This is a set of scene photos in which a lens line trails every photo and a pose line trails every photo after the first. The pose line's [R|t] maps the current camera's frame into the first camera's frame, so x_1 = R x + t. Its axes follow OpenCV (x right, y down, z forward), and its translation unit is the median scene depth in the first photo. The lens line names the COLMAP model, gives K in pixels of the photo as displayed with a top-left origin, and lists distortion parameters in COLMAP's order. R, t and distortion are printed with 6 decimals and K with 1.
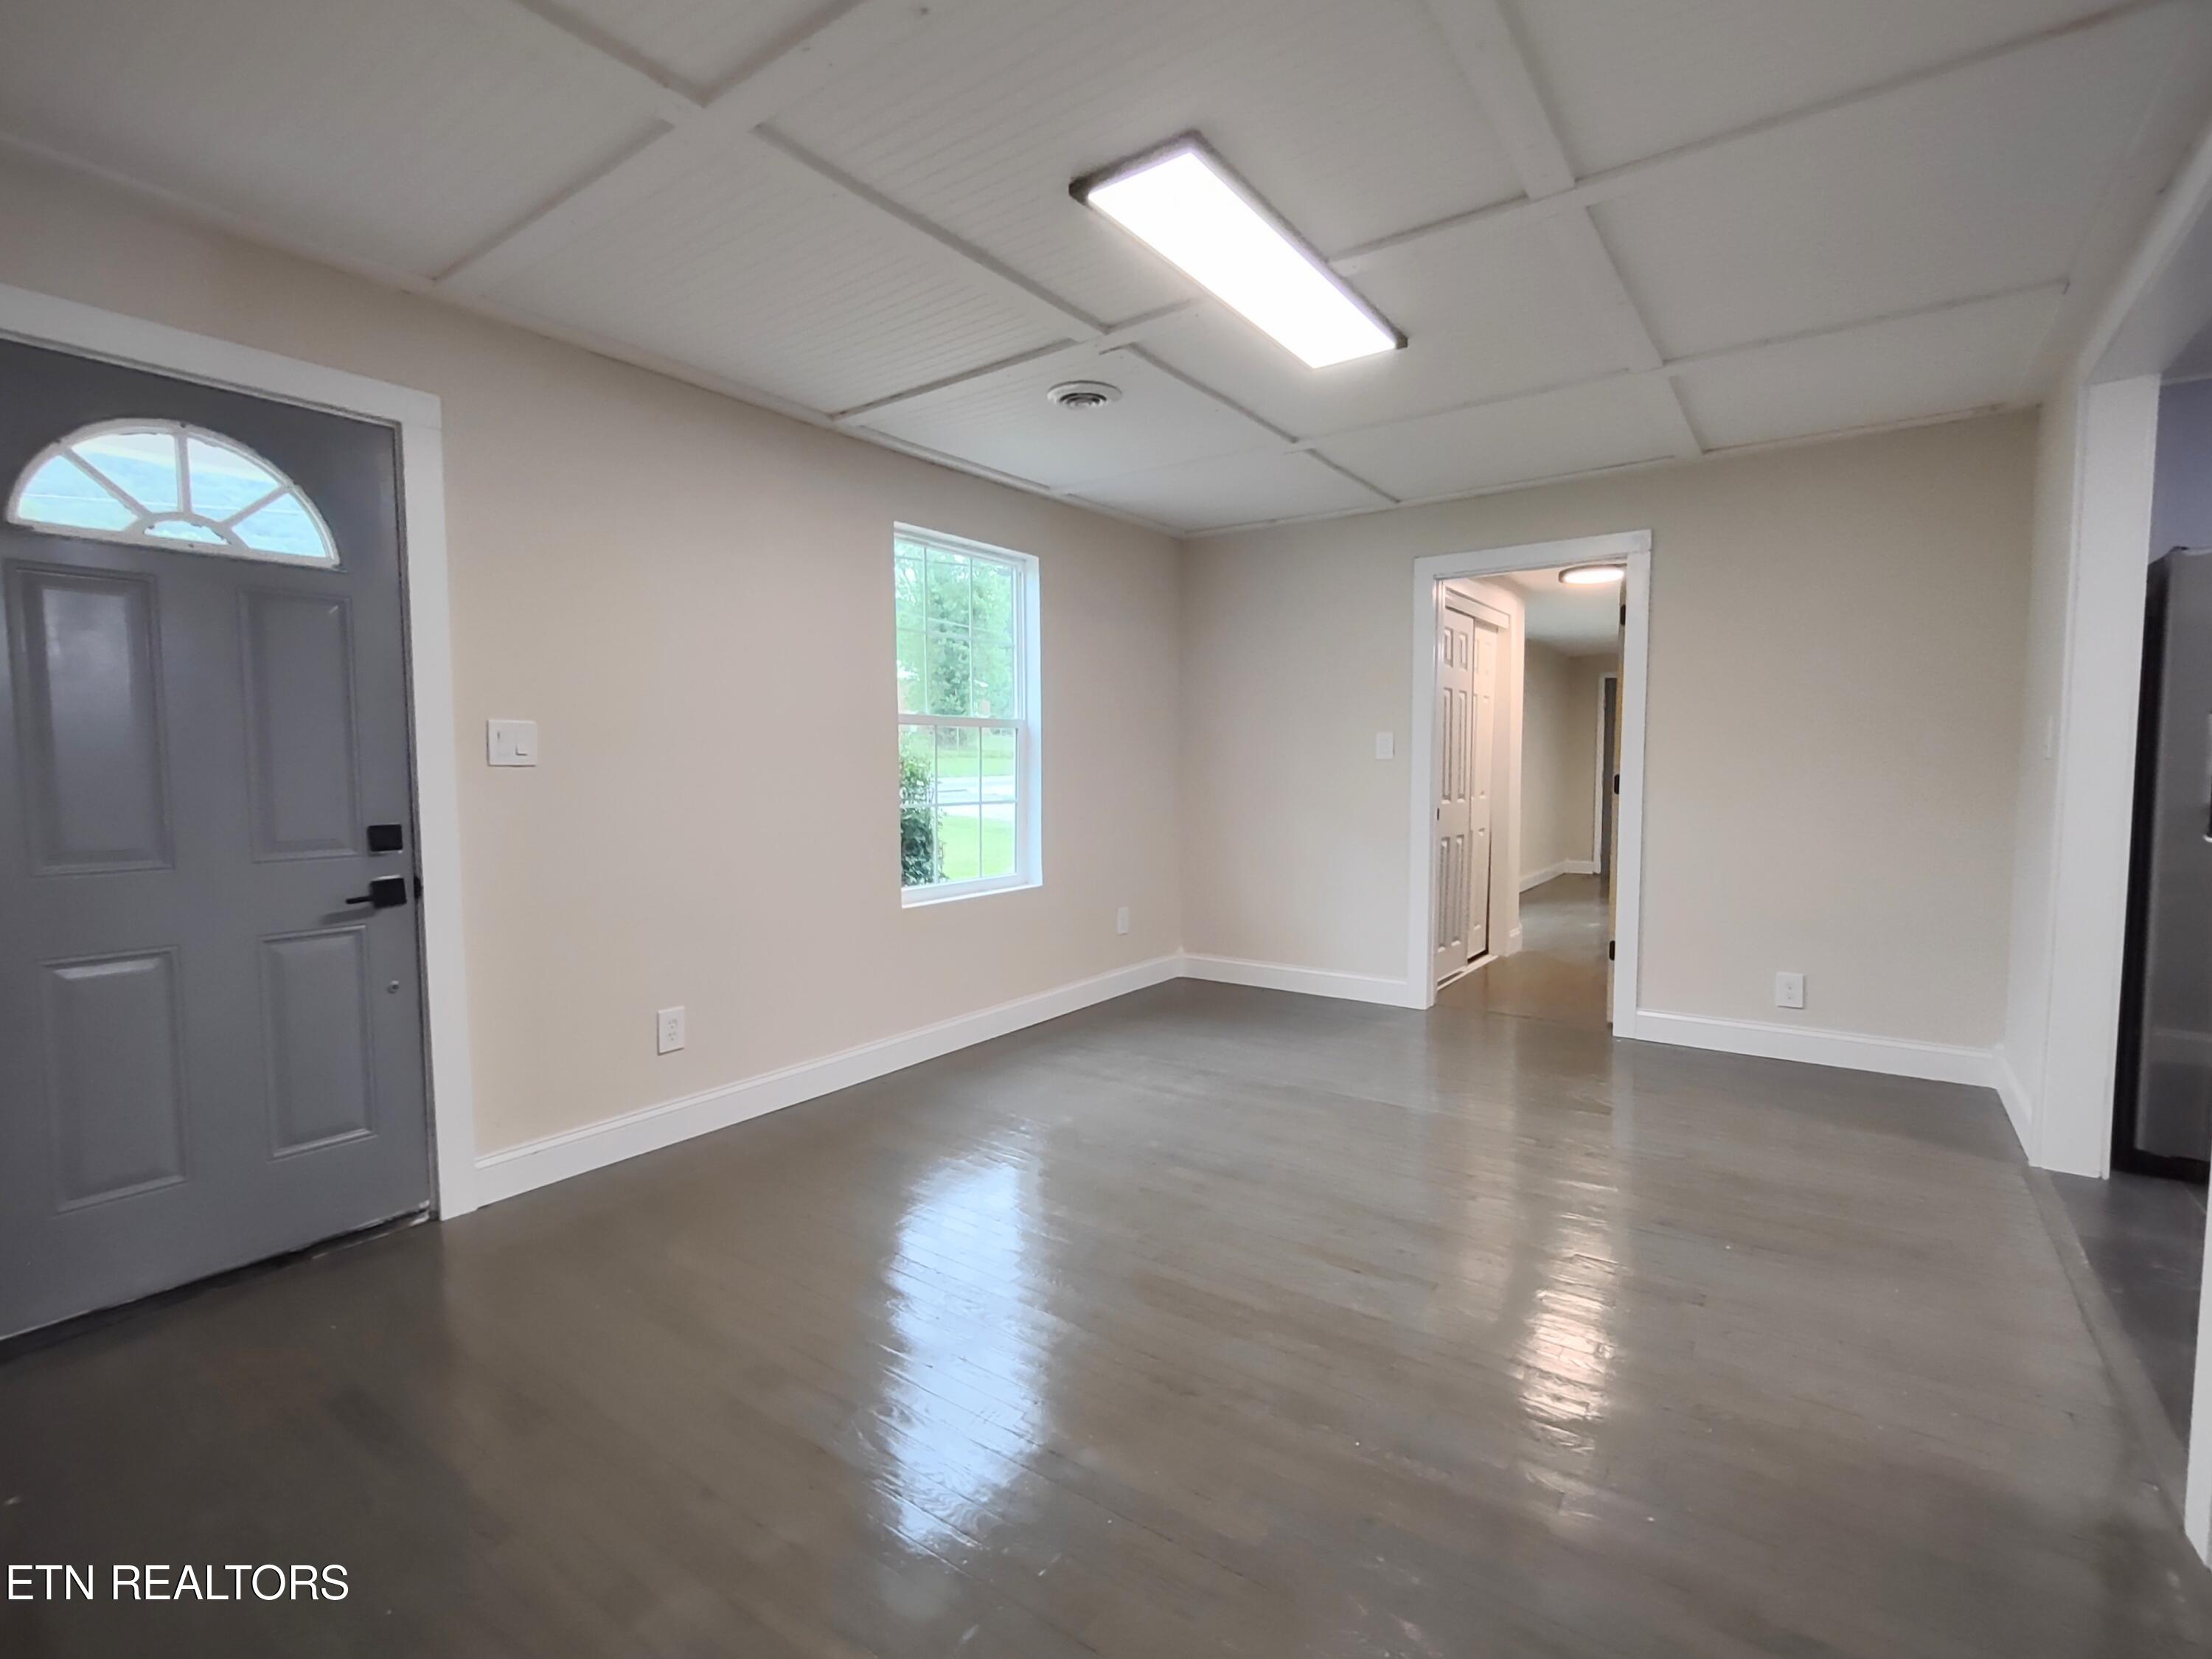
lens RADIAL K [[1020.5, 0, 1095.6], [0, 1020.5, 823.7], [0, 0, 1]] dist [0.002983, 0.000157]
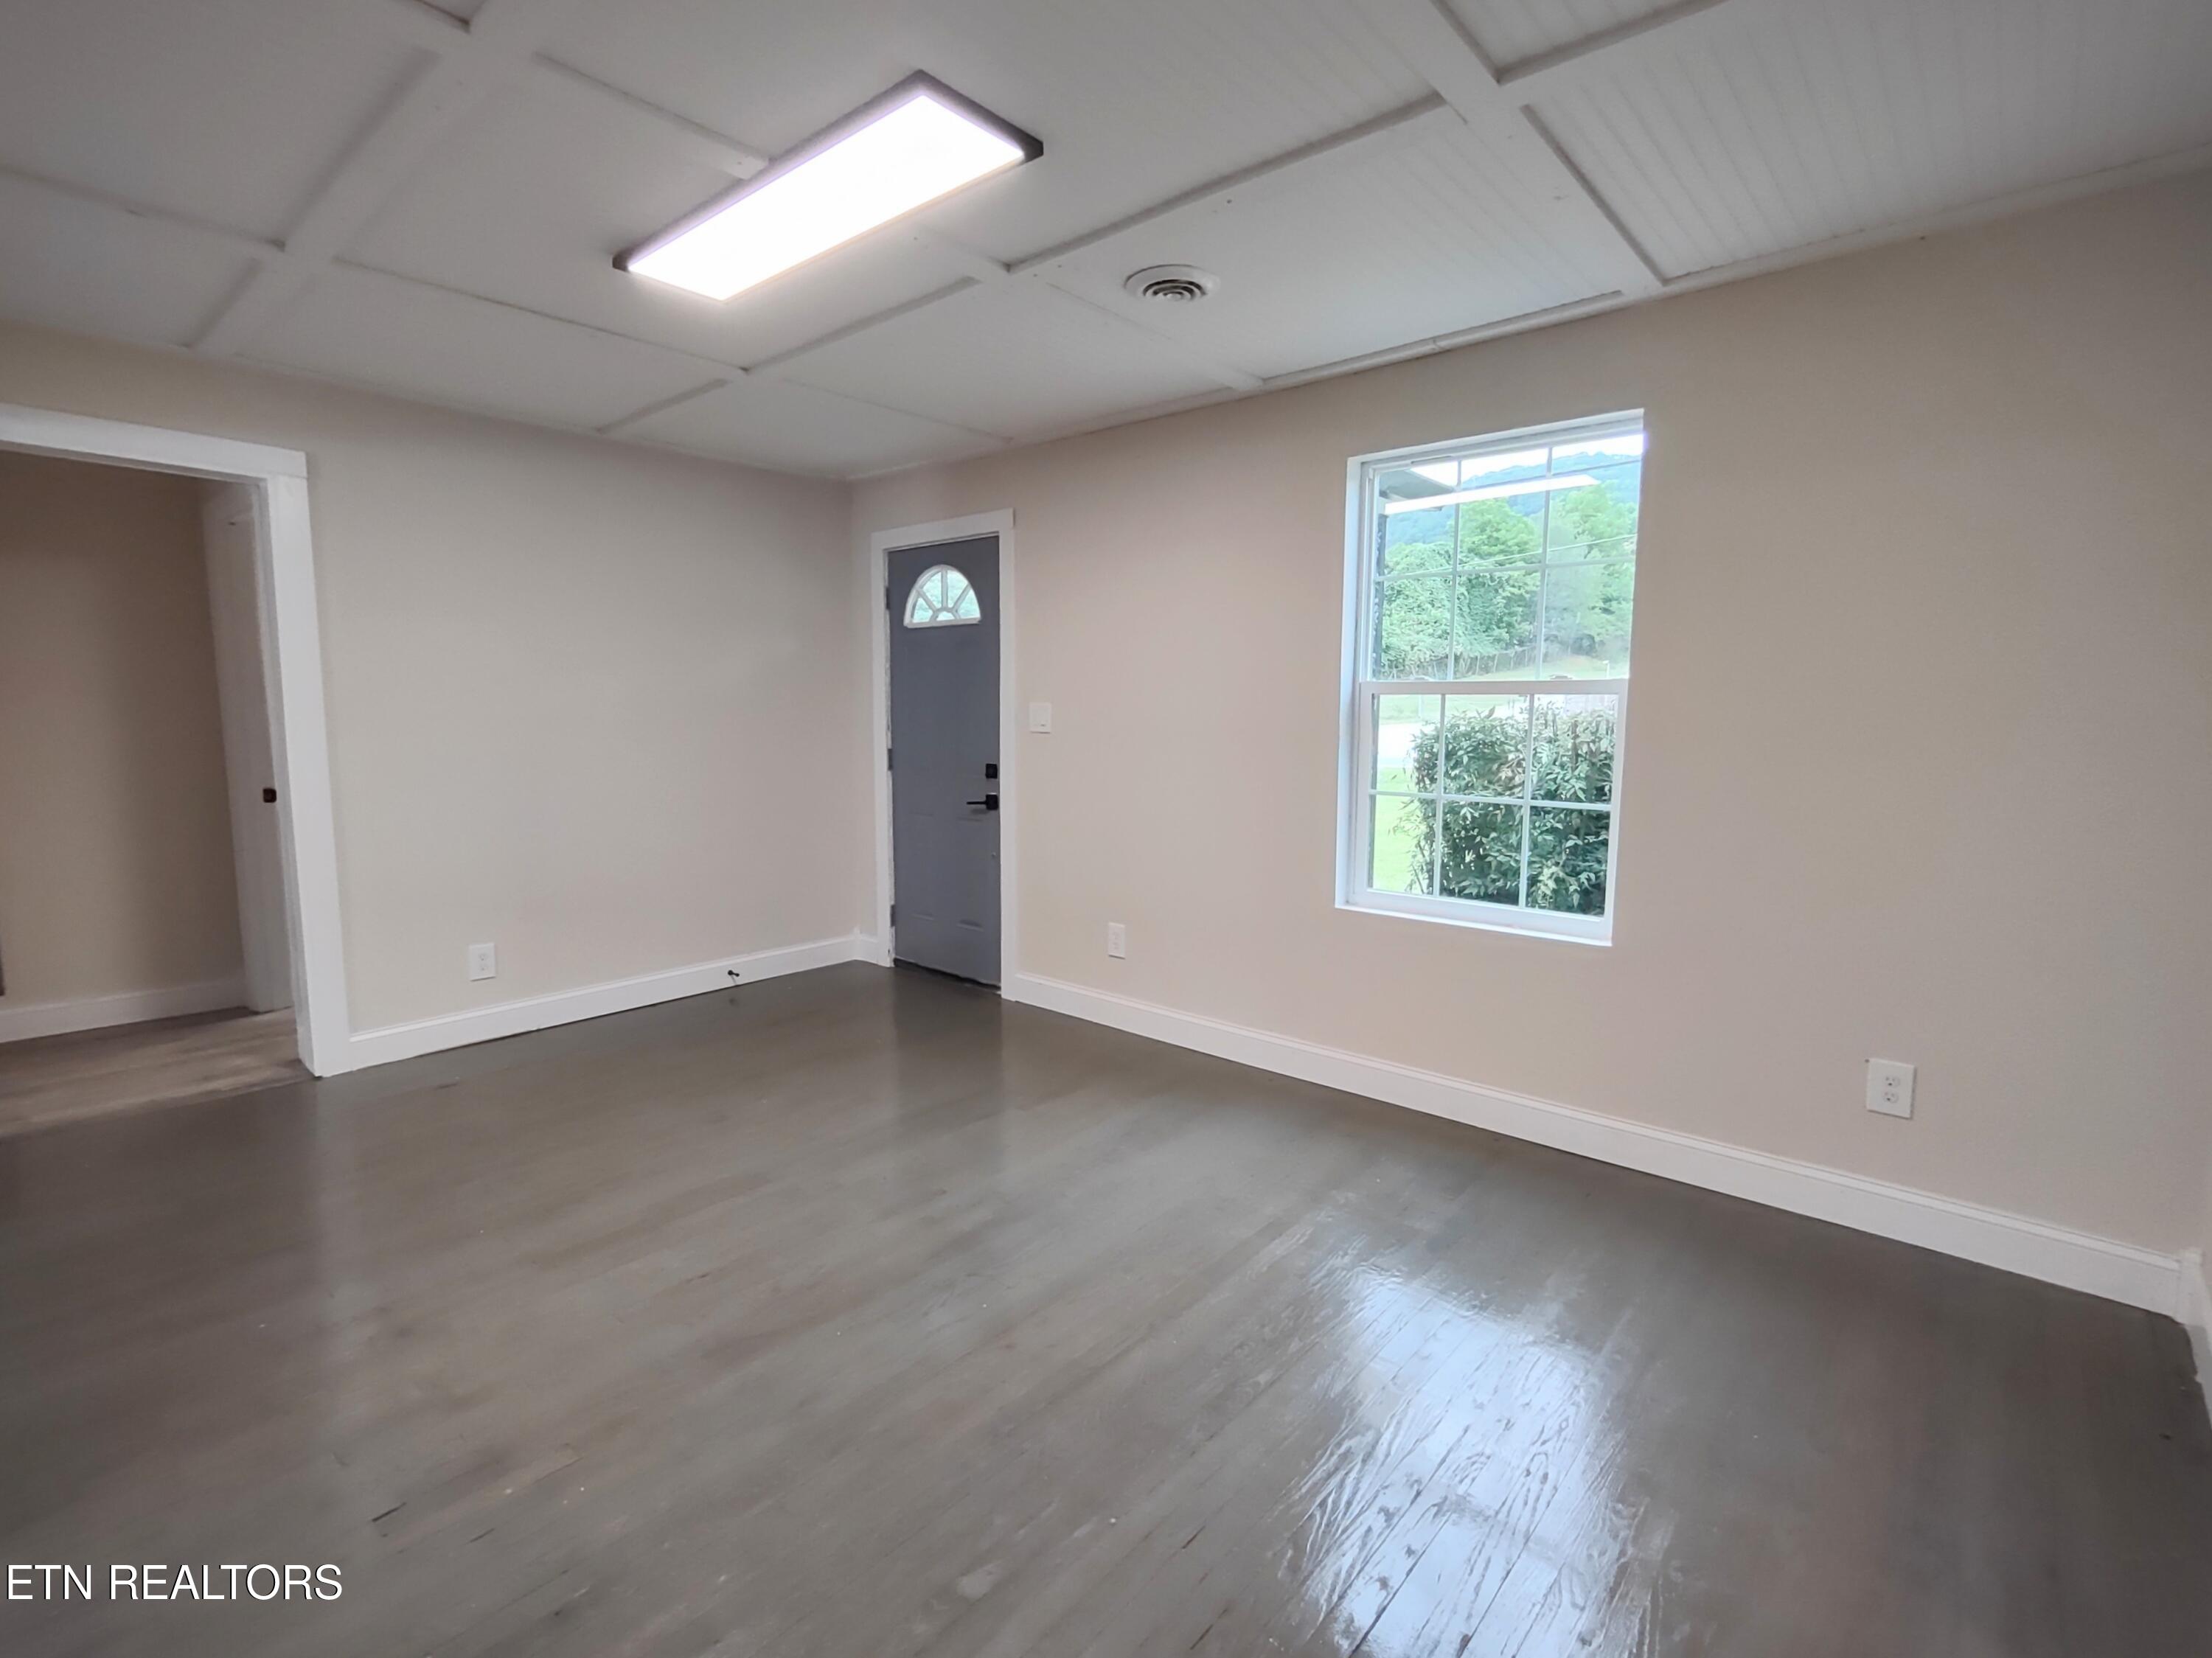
lens RADIAL K [[1020.4, 0, 1095.6], [0, 1020.4, 823.2], [0, 0, 1]] dist [0.002983, 0.000157]
pose [[-0.082104, 0.122087, -0.989118, 1.015529], [-0.064560, 0.989732, 0.127522, -0.129778], [0.994531, 0.074327, -0.073379, 1.268994]]
